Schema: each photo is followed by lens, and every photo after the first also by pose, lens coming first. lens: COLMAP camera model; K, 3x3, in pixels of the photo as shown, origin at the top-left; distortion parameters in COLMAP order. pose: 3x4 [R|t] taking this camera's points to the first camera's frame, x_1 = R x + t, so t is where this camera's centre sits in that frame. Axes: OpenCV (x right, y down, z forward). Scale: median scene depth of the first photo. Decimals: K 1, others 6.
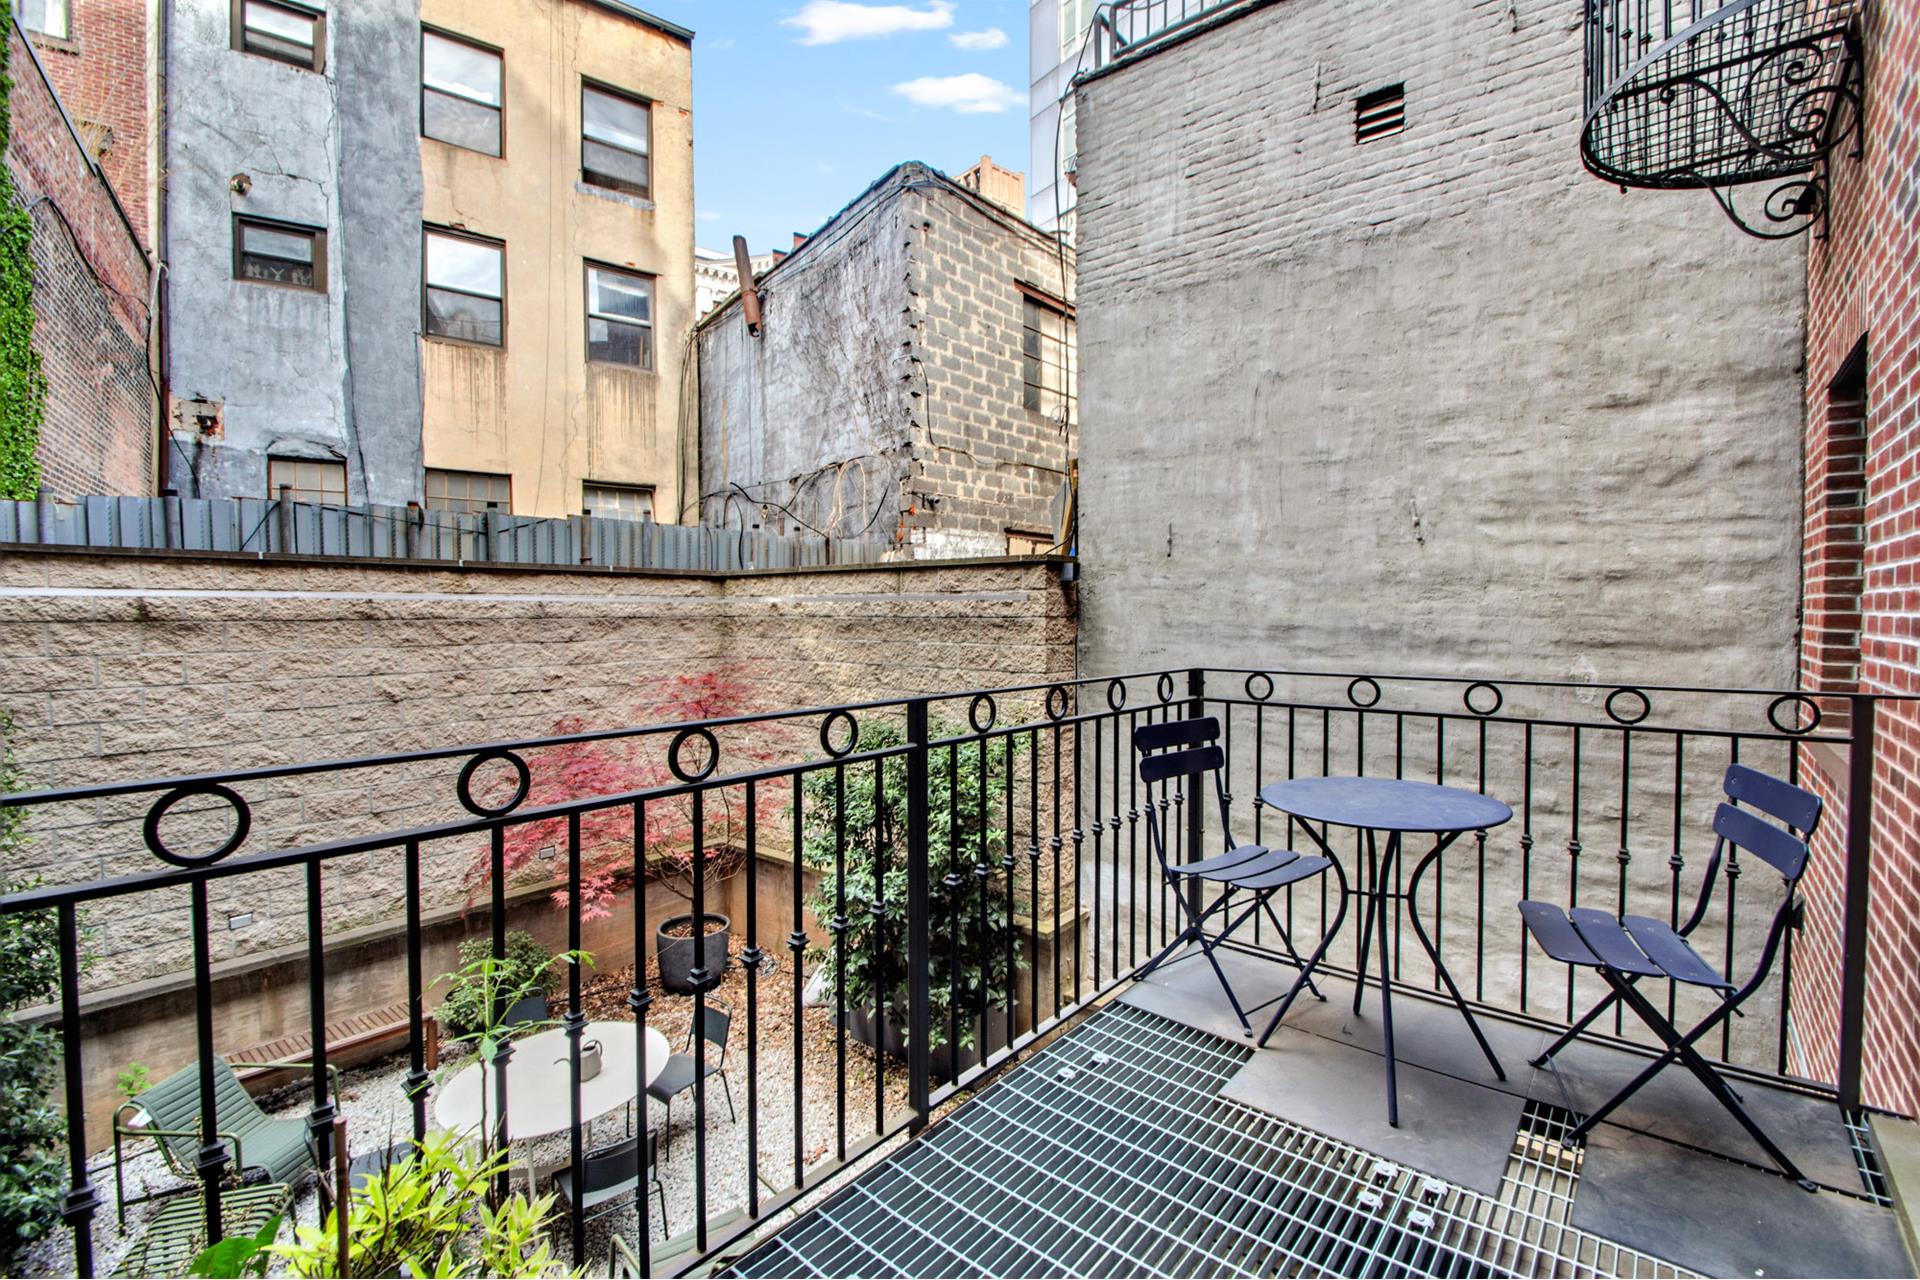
lens RADIAL K [[837.6, 0, 967.7], [0, 837.6, 638.7], [0, 0, 1]] dist [0.005626, -0.011972]
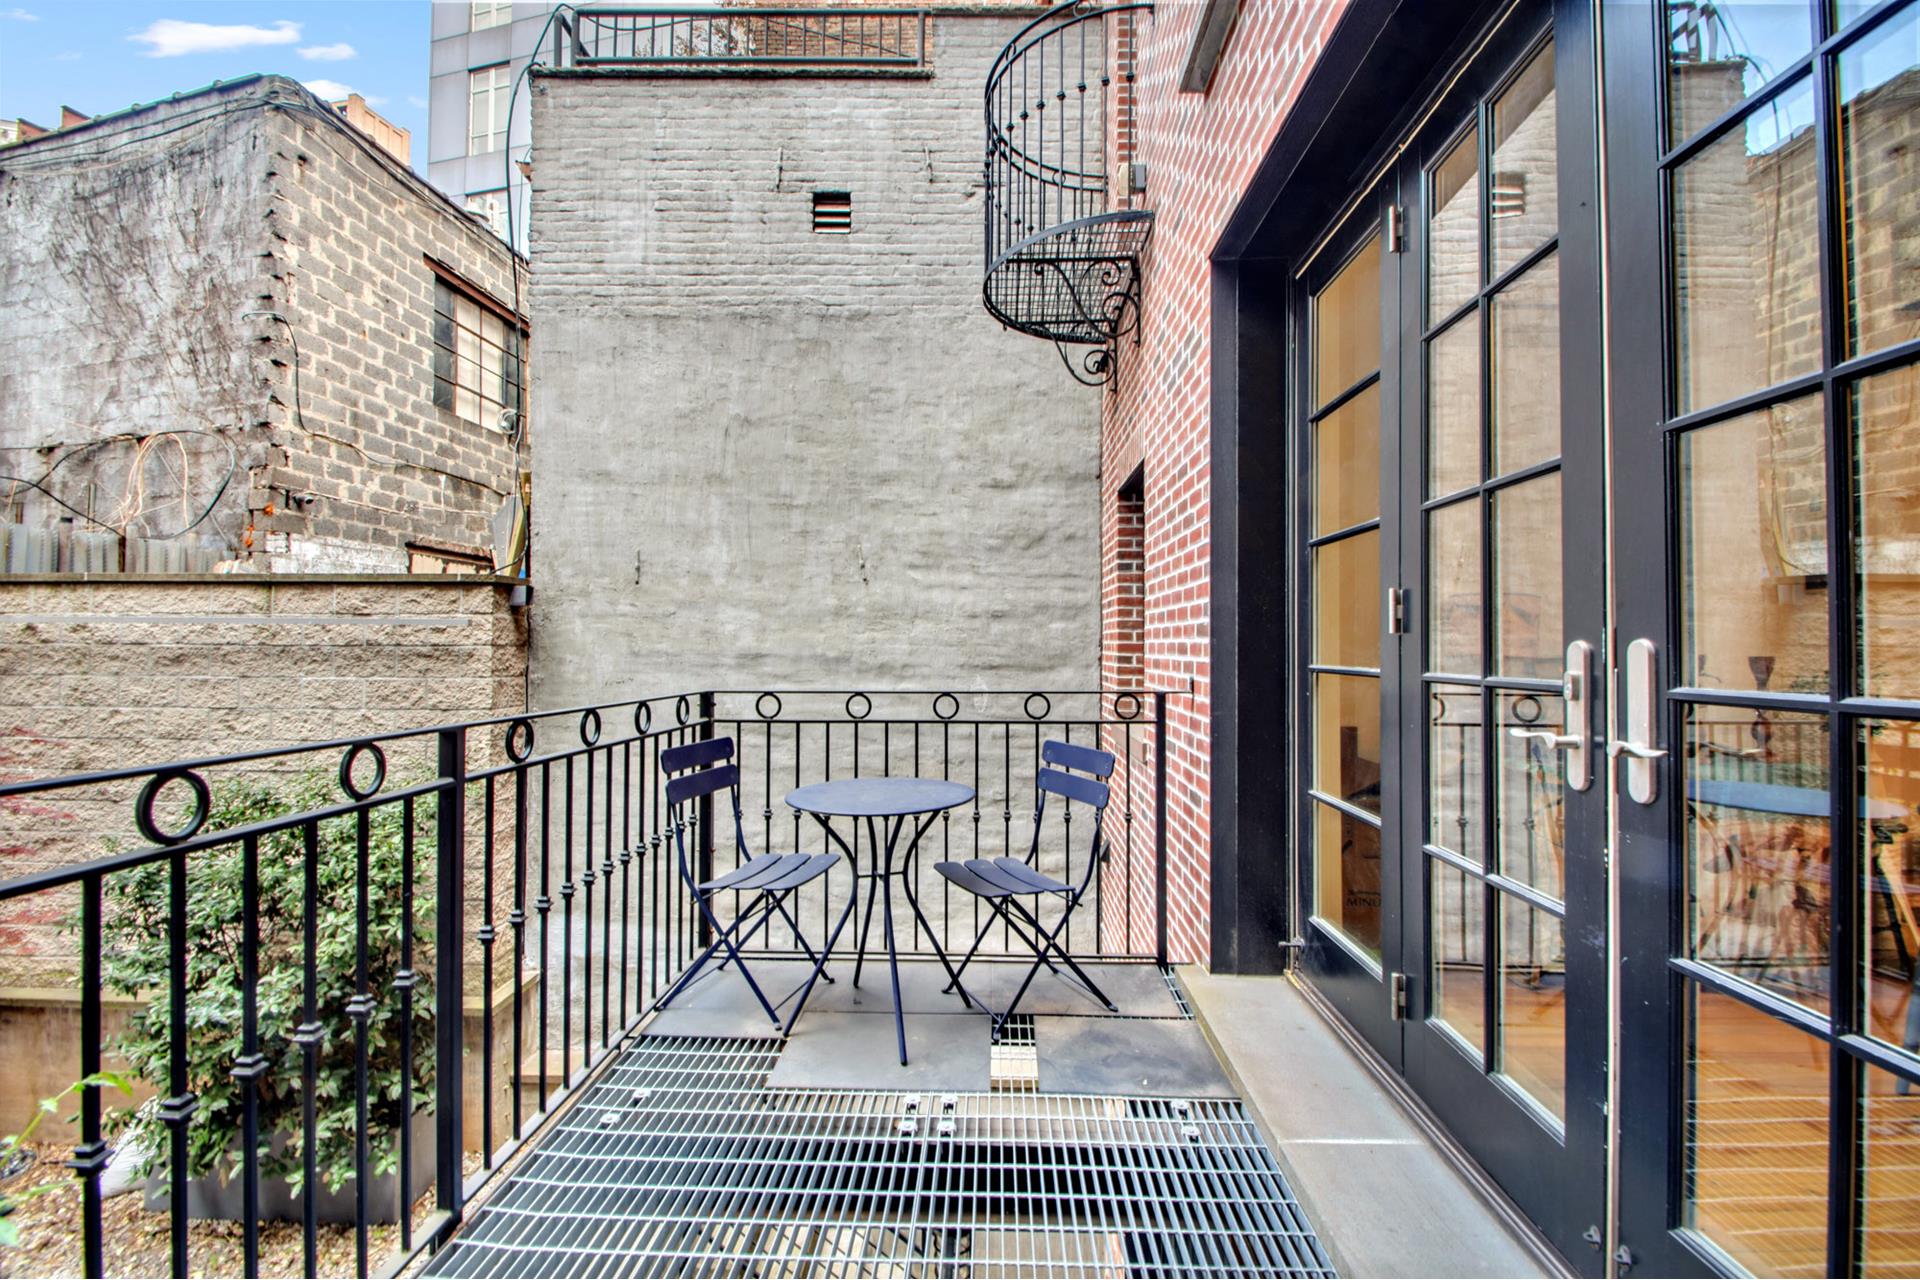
lens RADIAL K [[837.6, 0, 965.9], [0, 837.6, 636.5], [0, 0, 1]] dist [0.005626, -0.011972]
pose [[0.788764, 0.011880, 0.614581, -0.061485], [0.014612, 0.999168, -0.038067, 0.006843], [-0.614522, 0.039006, 0.787935, -0.005261]]
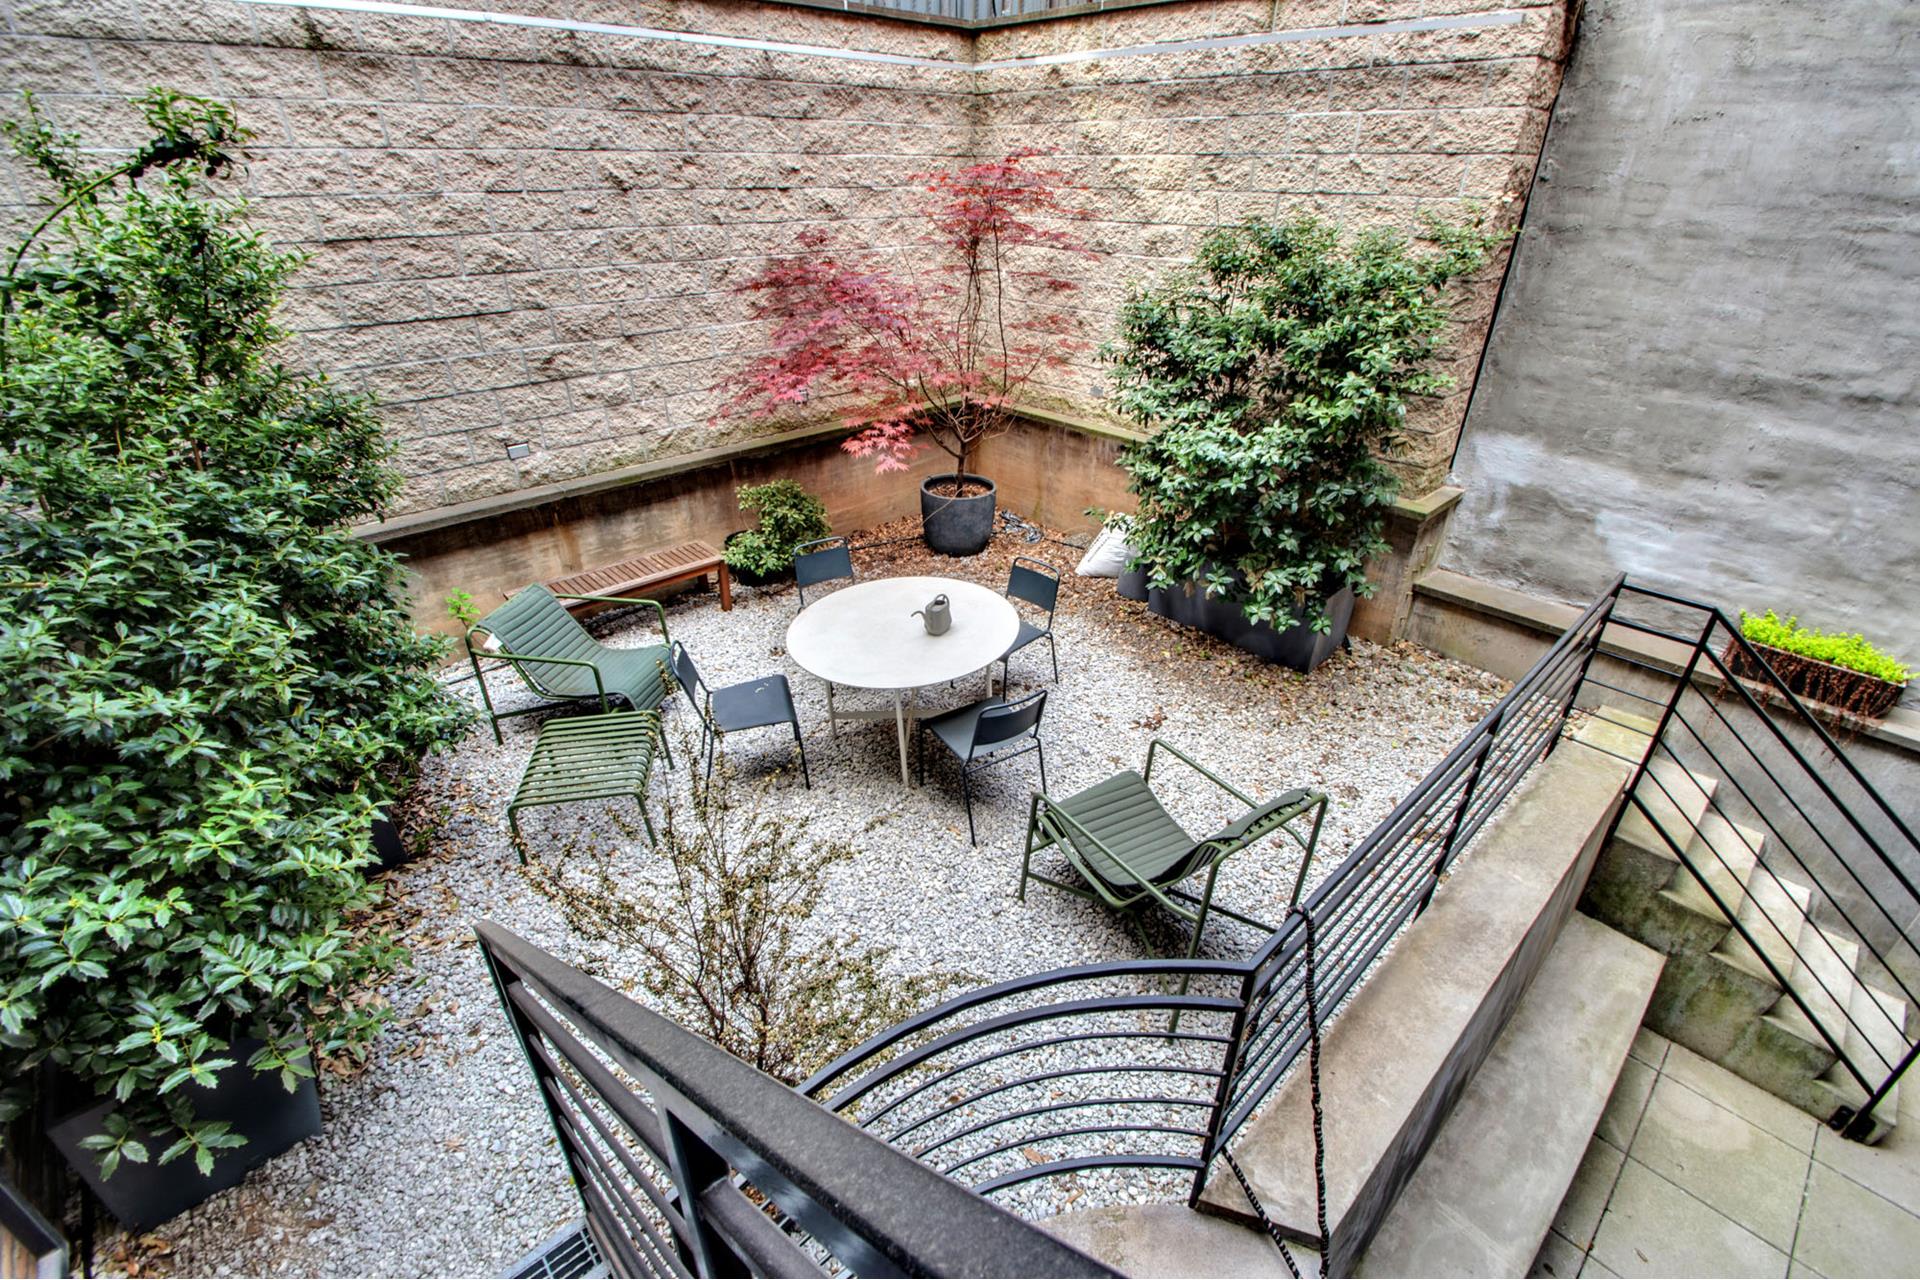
lens RADIAL K [[837.6, 0, 966.3], [0, 837.6, 637.5], [0, 0, 1]] dist [0.005626, -0.011972]
pose [[0.990298, 0.074364, -0.117390, -0.266374], [-0.011963, 0.887248, 0.461138, 0.092020], [0.138446, -0.455259, 0.879529, 0.170008]]
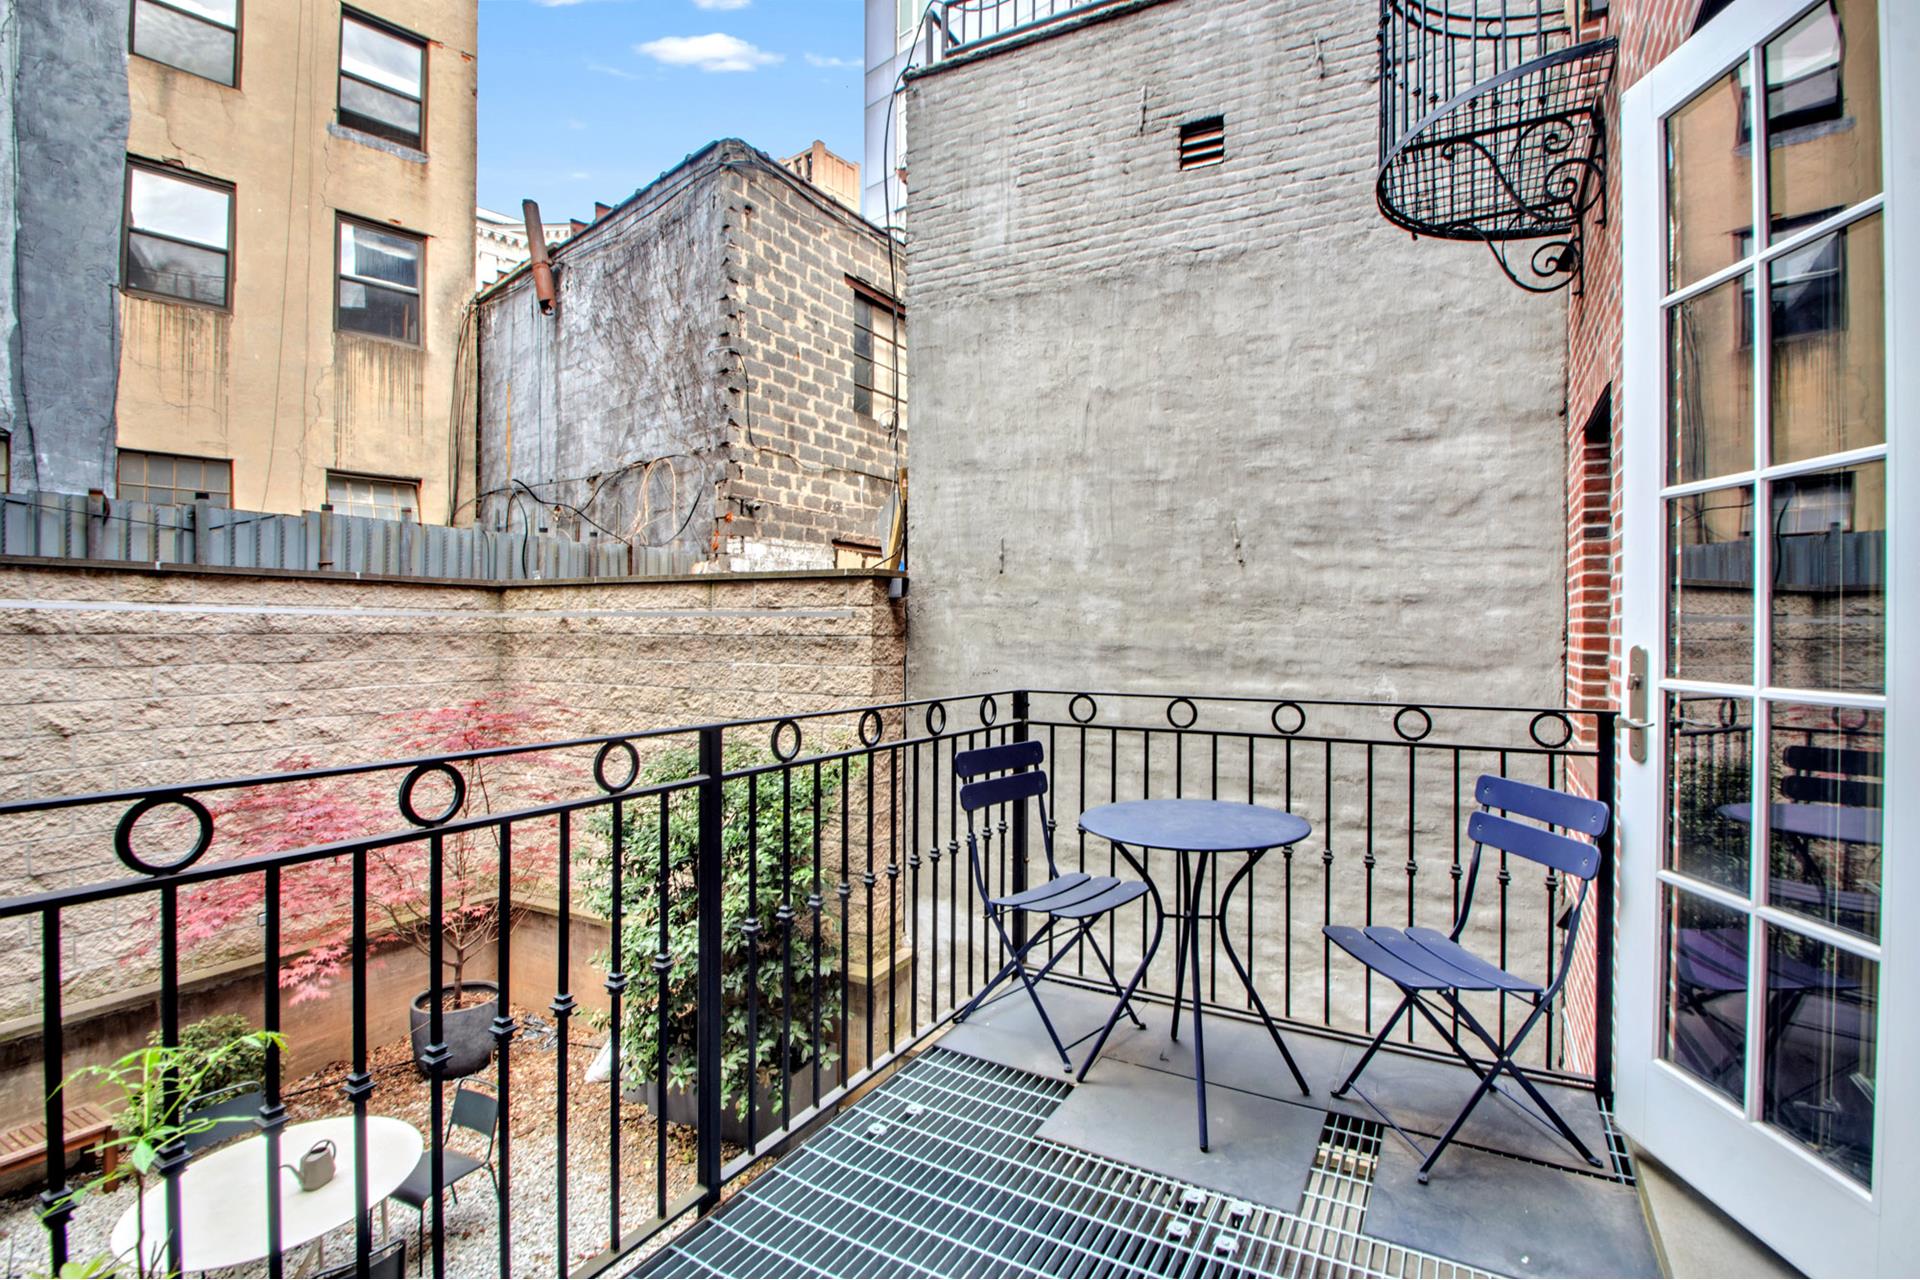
lens RADIAL K [[901.3, 0, 967.1], [0, 901.3, 633.2], [0, 0, 1]] dist [0.000528, -0.013561]
pose [[0.982381, 0.006172, 0.186789, 0.010581], [-0.000927, 0.999603, -0.028153, -0.000373], [-0.186888, 0.027484, 0.981997, -0.003917]]
